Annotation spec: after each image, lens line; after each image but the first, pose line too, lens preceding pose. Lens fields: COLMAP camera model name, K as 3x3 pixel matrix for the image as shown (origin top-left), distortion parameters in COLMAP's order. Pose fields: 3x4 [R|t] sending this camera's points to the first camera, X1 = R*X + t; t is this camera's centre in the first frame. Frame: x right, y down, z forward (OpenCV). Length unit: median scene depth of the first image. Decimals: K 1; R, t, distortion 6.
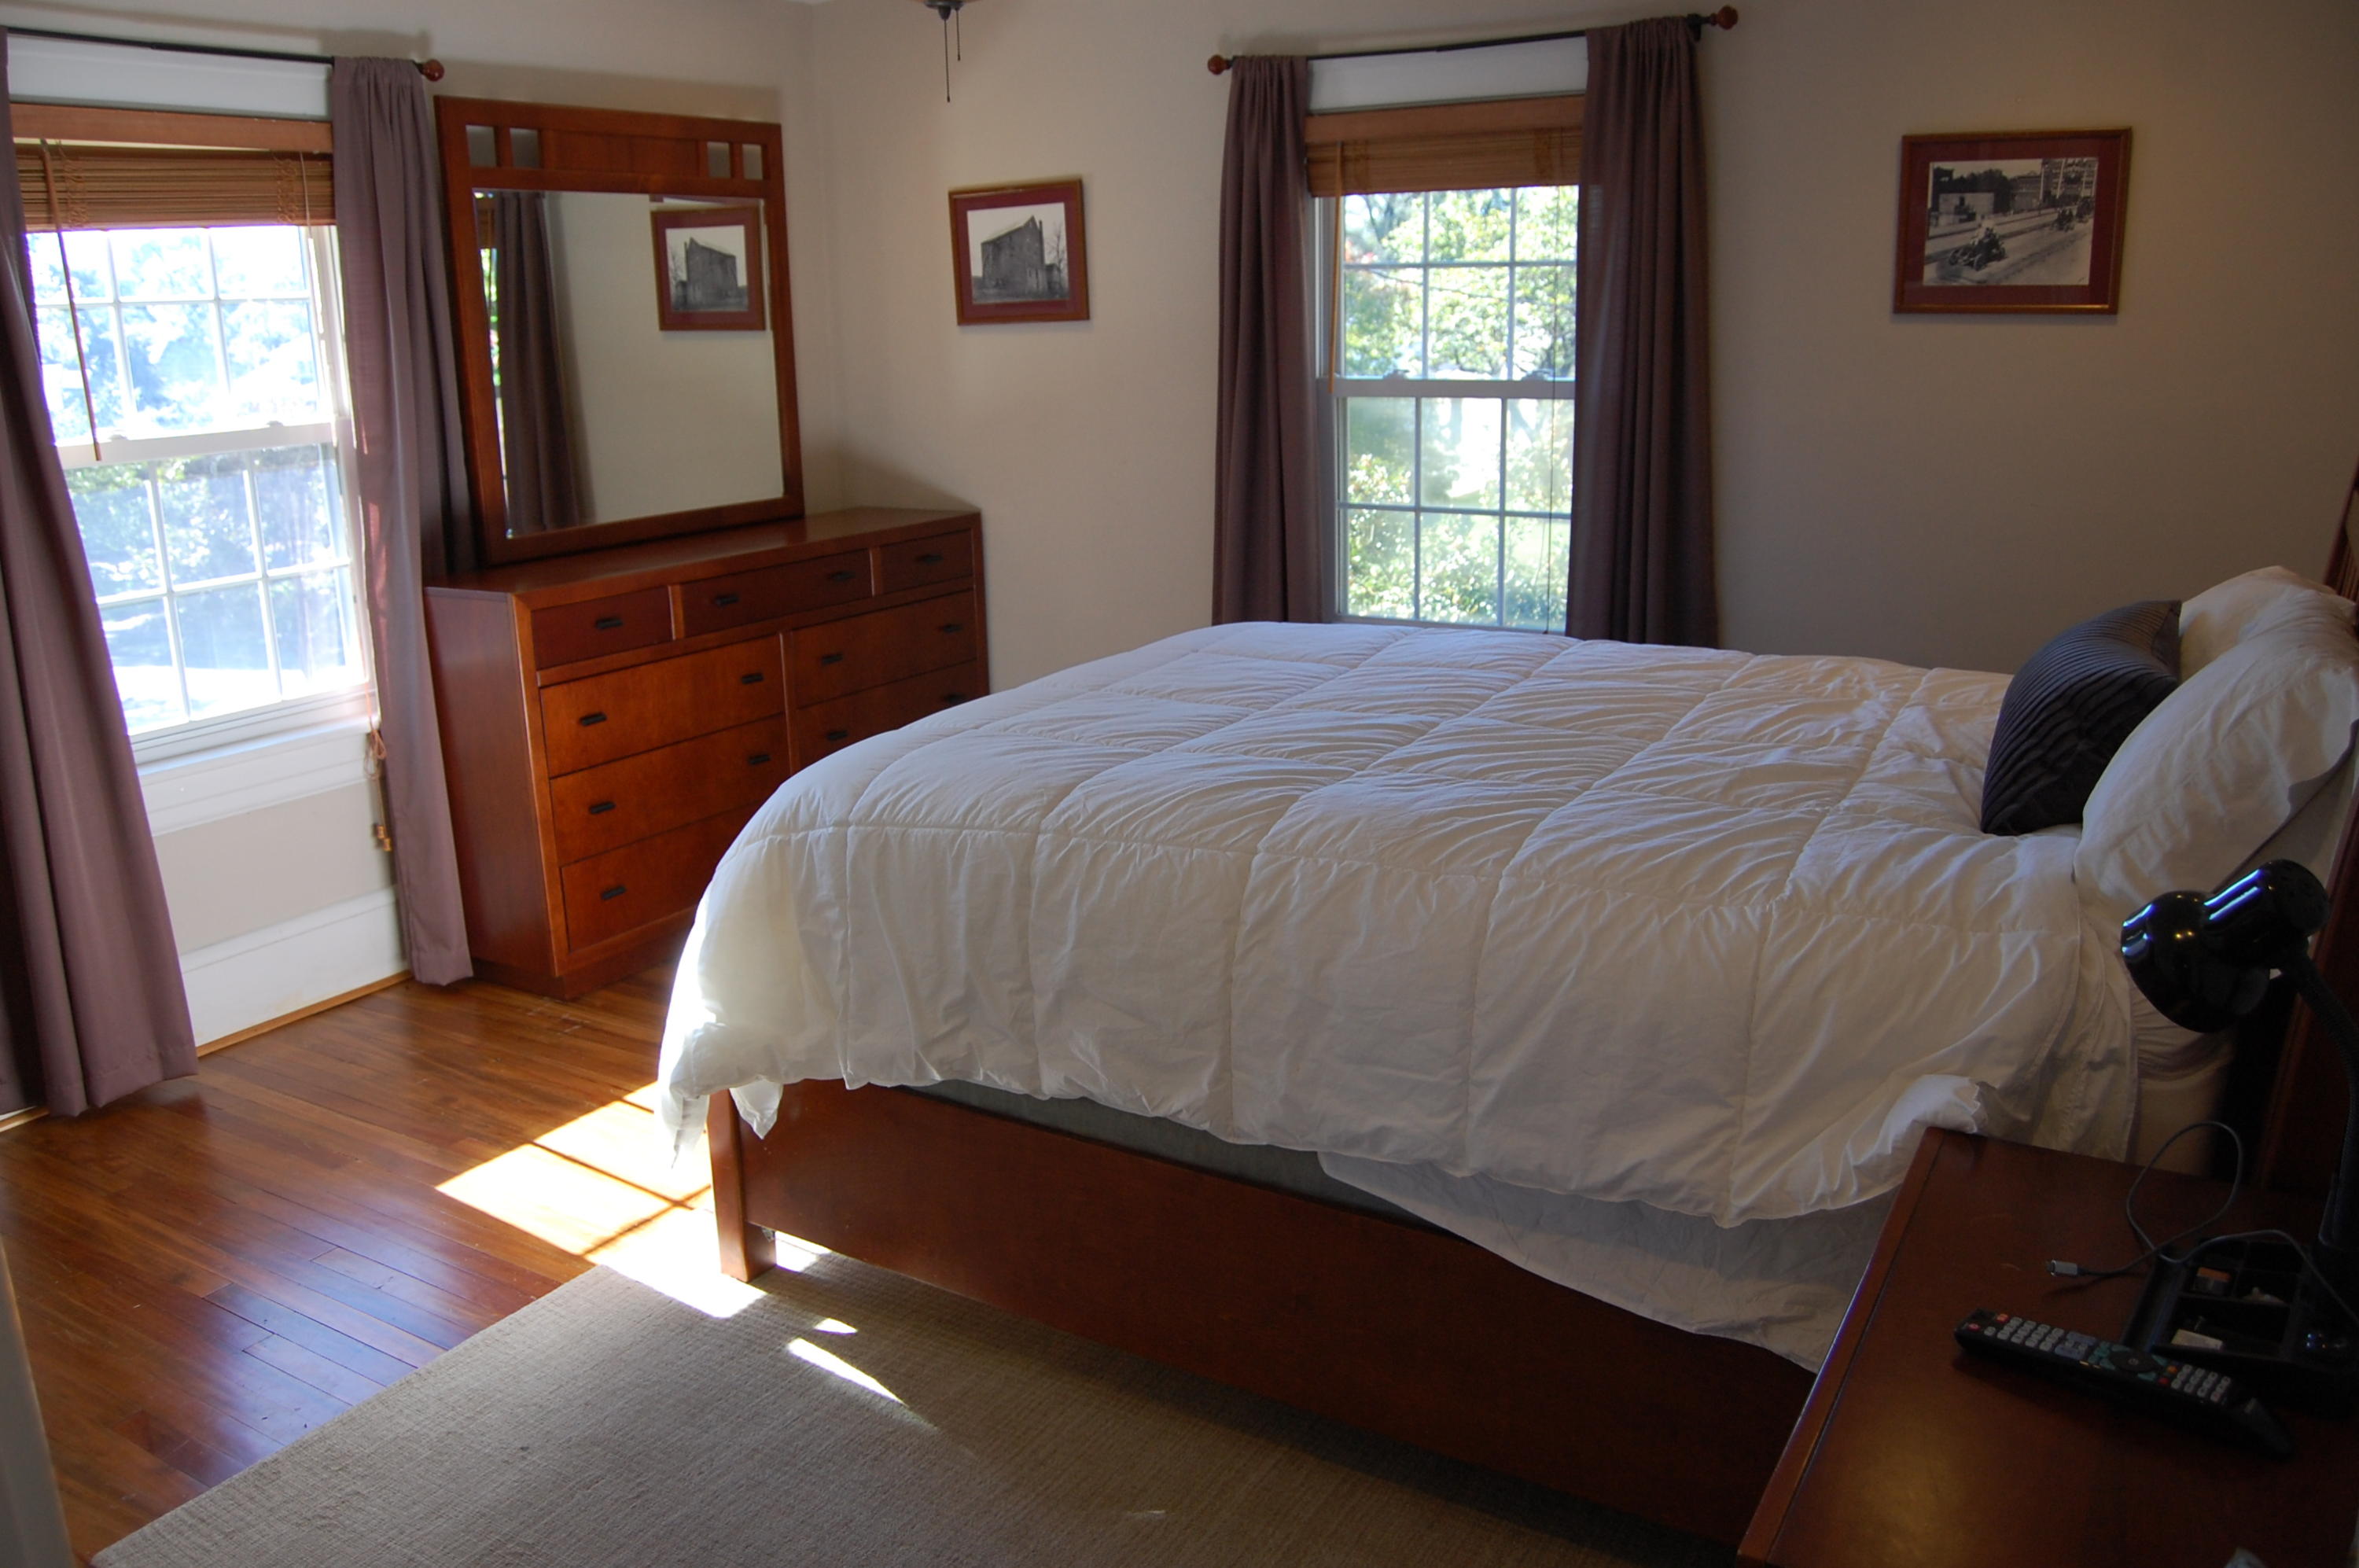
lens RADIAL K [[1847.1, 0, 1179.5], [0, 1847.1, 784.0], [0, 0, 1]] dist [-0.101019, 0.043134]
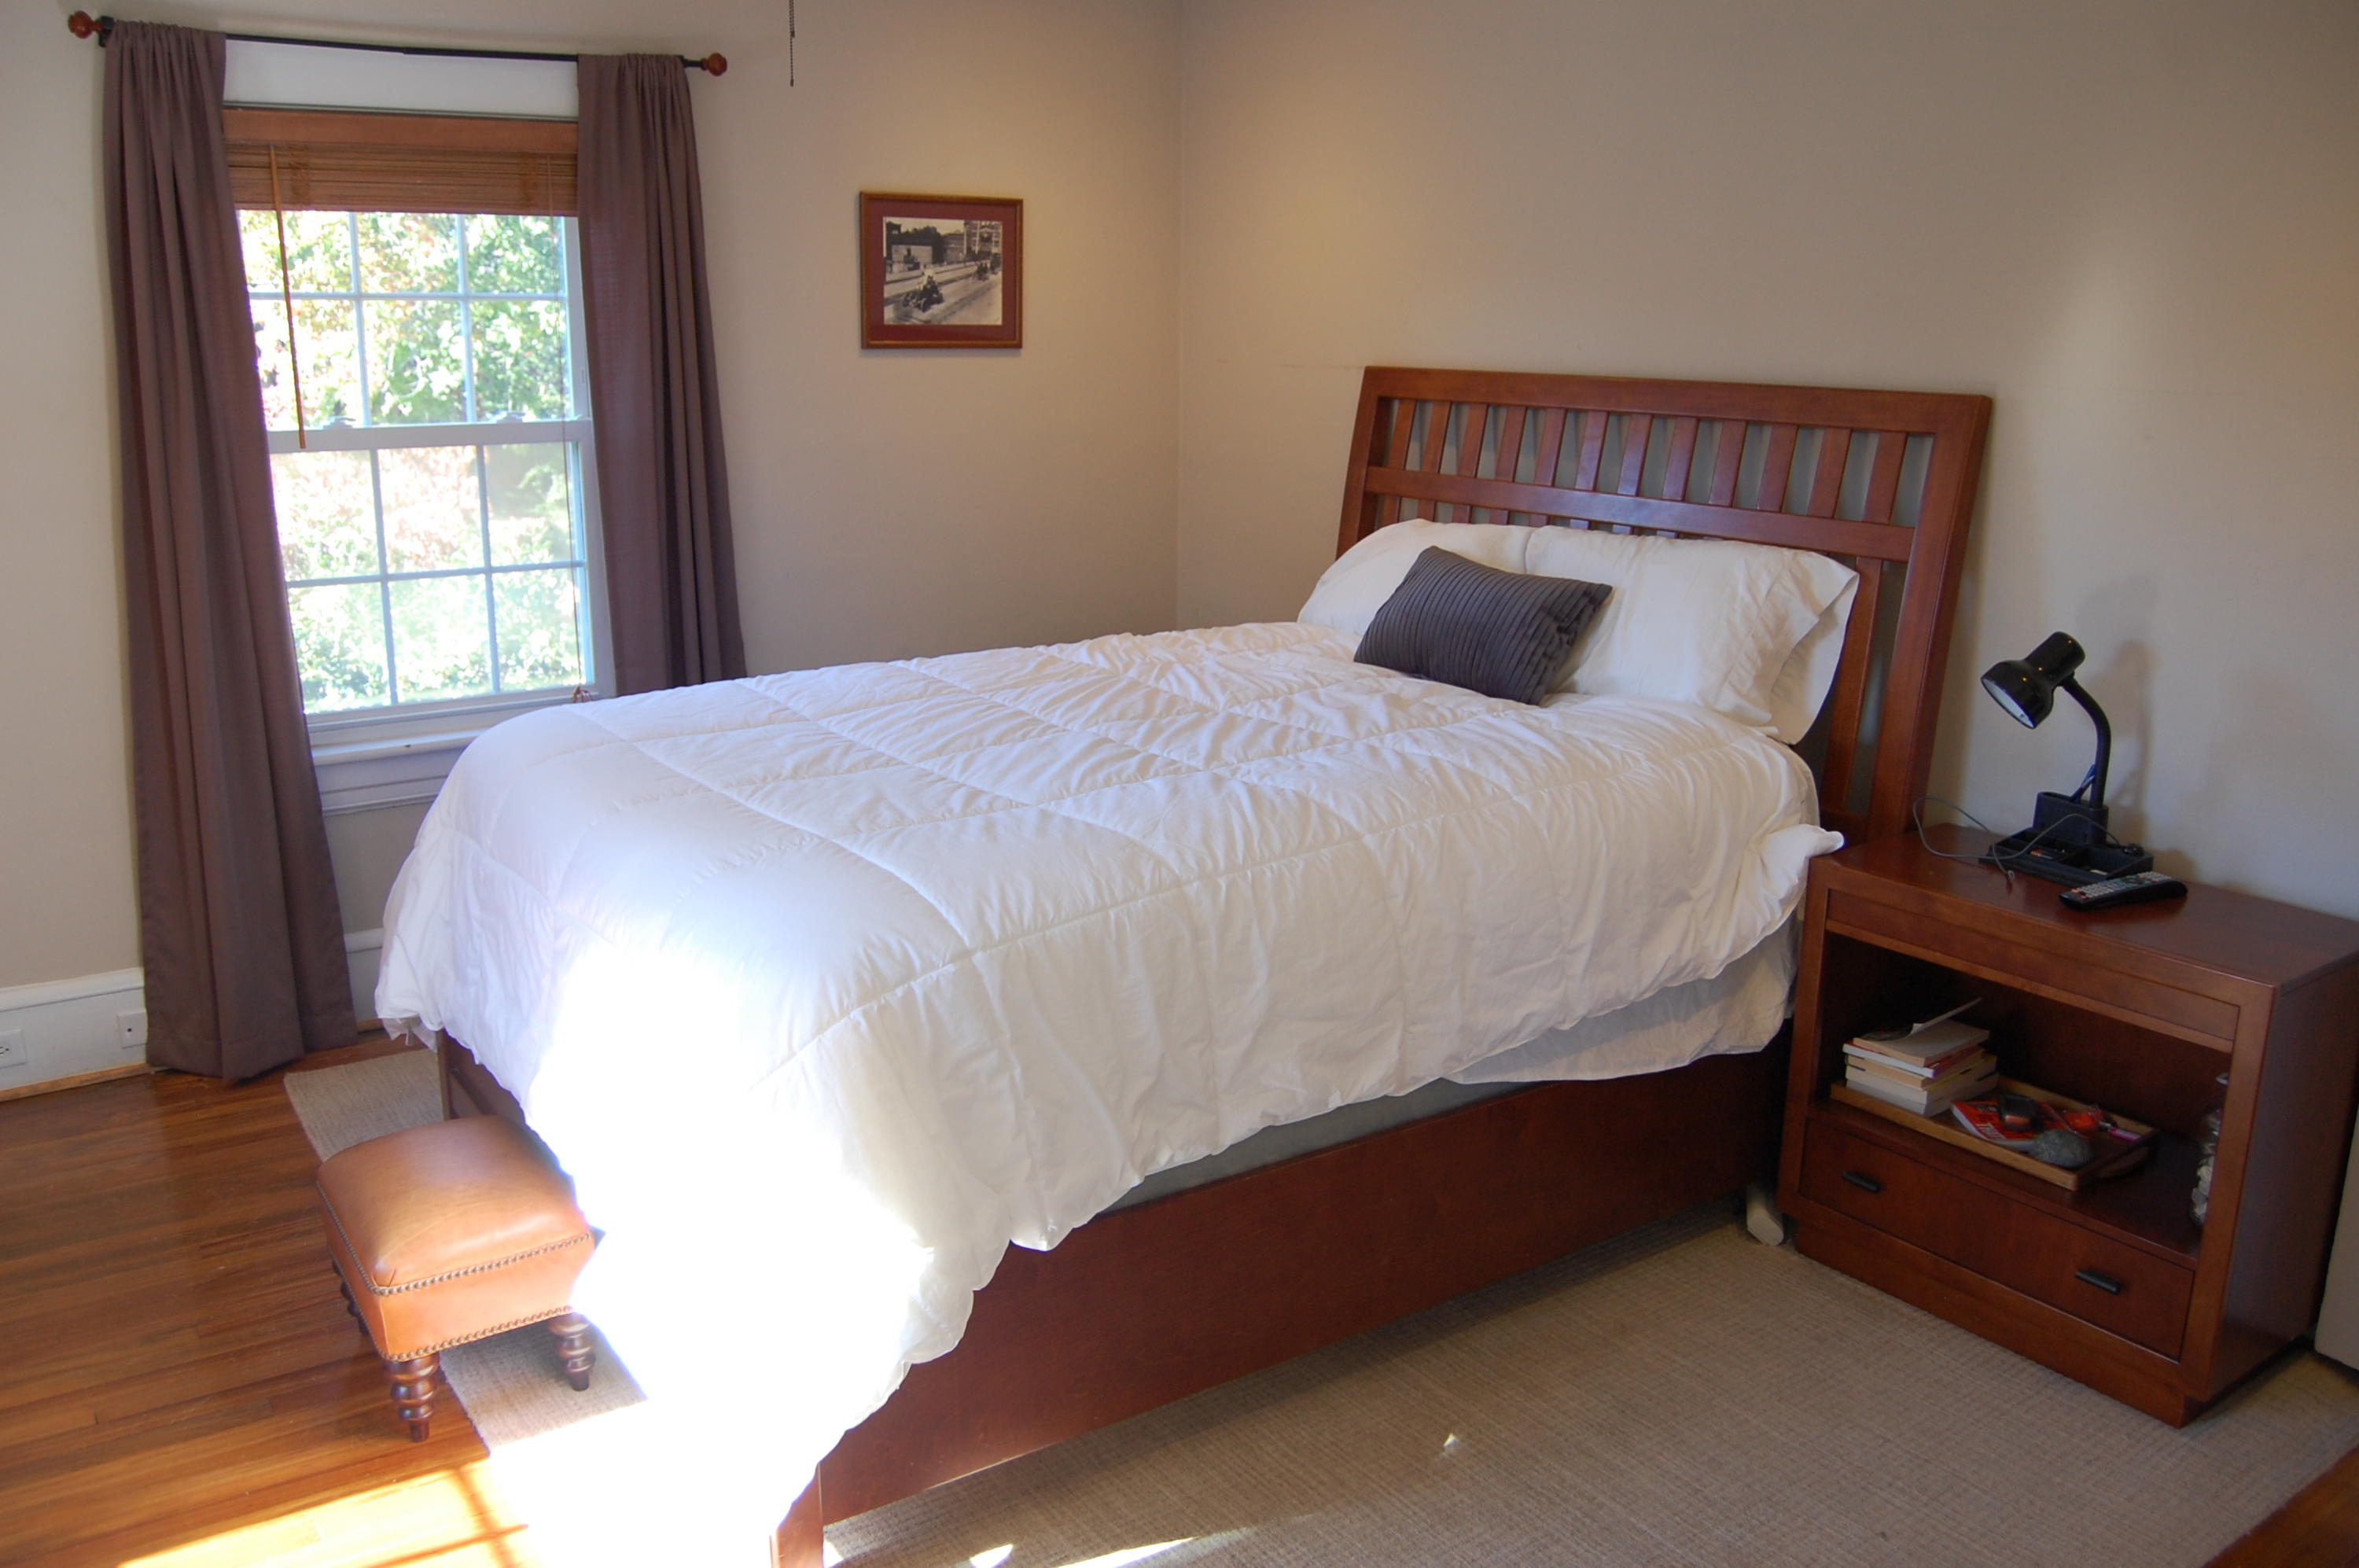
lens RADIAL K [[1847.1, 0, 1179.5], [0, 1847.1, 784.0], [0, 0, 1]] dist [-0.101019, 0.043134]
pose [[0.400745, -0.195836, 0.895015, -0.853409], [0.216101, 0.969530, 0.115381, -0.124786], [-0.890339, 0.147175, 0.430854, 0.537741]]
